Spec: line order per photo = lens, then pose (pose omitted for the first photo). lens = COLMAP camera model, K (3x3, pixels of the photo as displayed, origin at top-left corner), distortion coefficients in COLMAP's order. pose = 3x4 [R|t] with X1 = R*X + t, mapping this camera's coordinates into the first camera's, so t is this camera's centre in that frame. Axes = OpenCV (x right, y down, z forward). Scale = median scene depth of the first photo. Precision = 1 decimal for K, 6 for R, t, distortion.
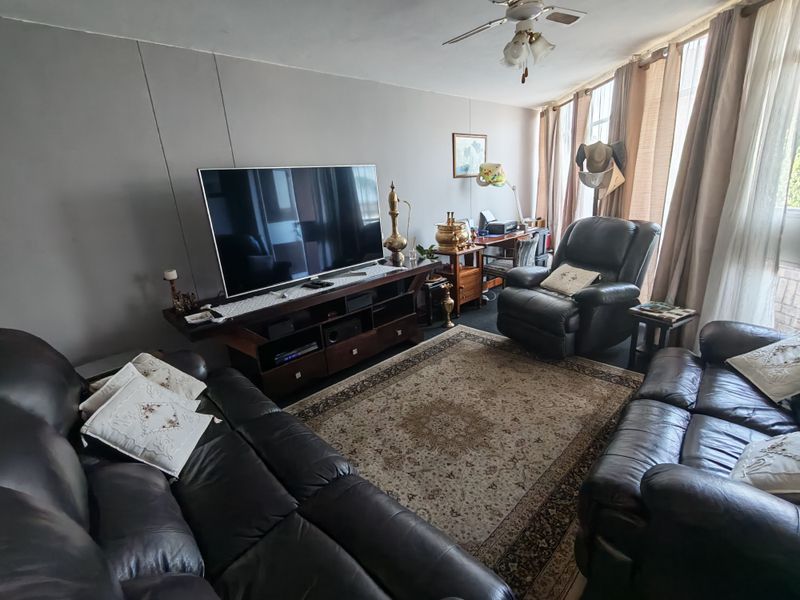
lens RADIAL K [[370.3, 0, 400.0], [0, 370.3, 300.0], [0, 0, 1]] dist [-0.000830, -0.000896]
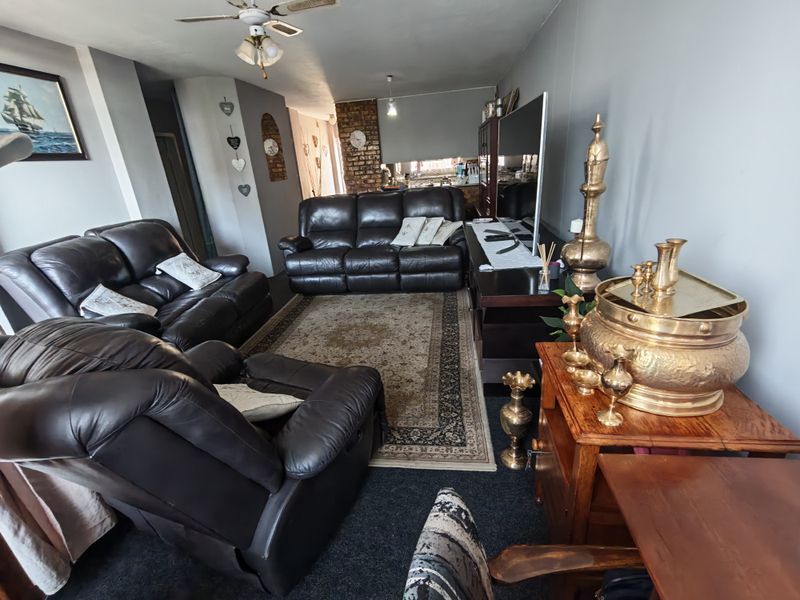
lens RADIAL K [[370.3, 0, 400.0], [0, 370.3, 300.0], [0, 0, 1]] dist [-0.000830, -0.000896]
pose [[-0.765964, 0.346069, -0.541790, 0.180864], [-0.053992, 0.805143, 0.590618, -0.150931], [0.640613, 0.481644, -0.598025, 0.475457]]
